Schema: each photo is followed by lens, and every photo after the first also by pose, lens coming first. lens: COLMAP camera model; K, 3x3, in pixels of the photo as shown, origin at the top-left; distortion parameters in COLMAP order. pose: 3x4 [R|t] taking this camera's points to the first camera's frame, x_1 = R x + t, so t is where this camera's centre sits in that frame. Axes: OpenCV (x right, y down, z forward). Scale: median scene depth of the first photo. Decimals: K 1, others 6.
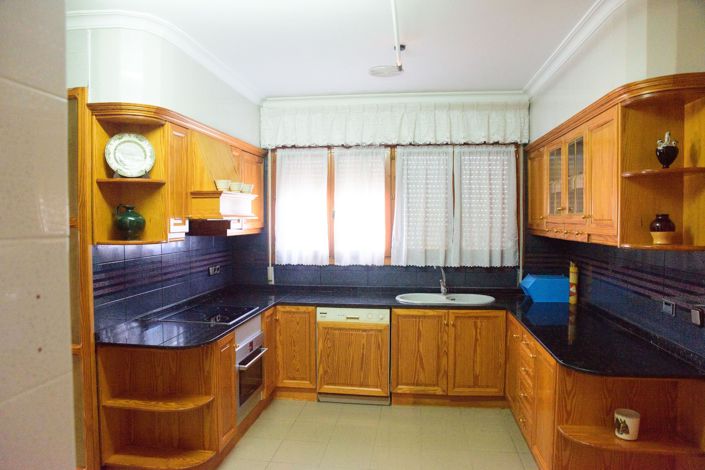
lens RADIAL K [[481.6, 0, 352.9], [0, 481.6, 233.1], [0, 0, 1]] dist [0.000383, 0.000058]
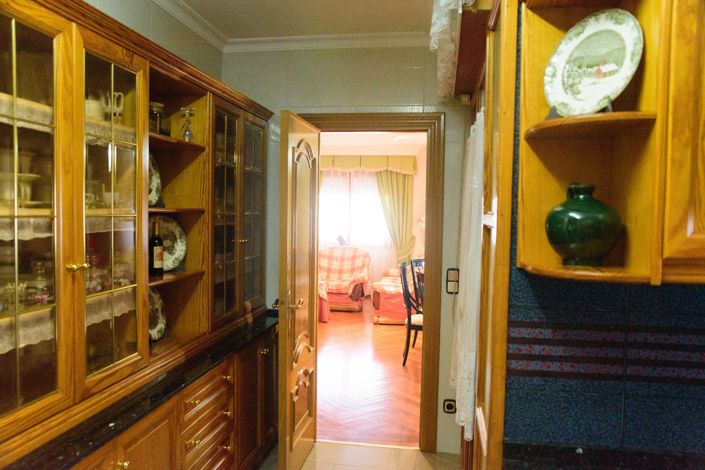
lens RADIAL K [[590.8, 0, 351.9], [0, 590.8, 235.3], [0, 0, 1]] dist [-0.005106, -0.001402]
pose [[-0.020370, 0.042738, -0.998879, 0.068369], [-0.044694, 0.998048, 0.043614, -0.026068], [0.998793, 0.045532, -0.018420, 0.813168]]
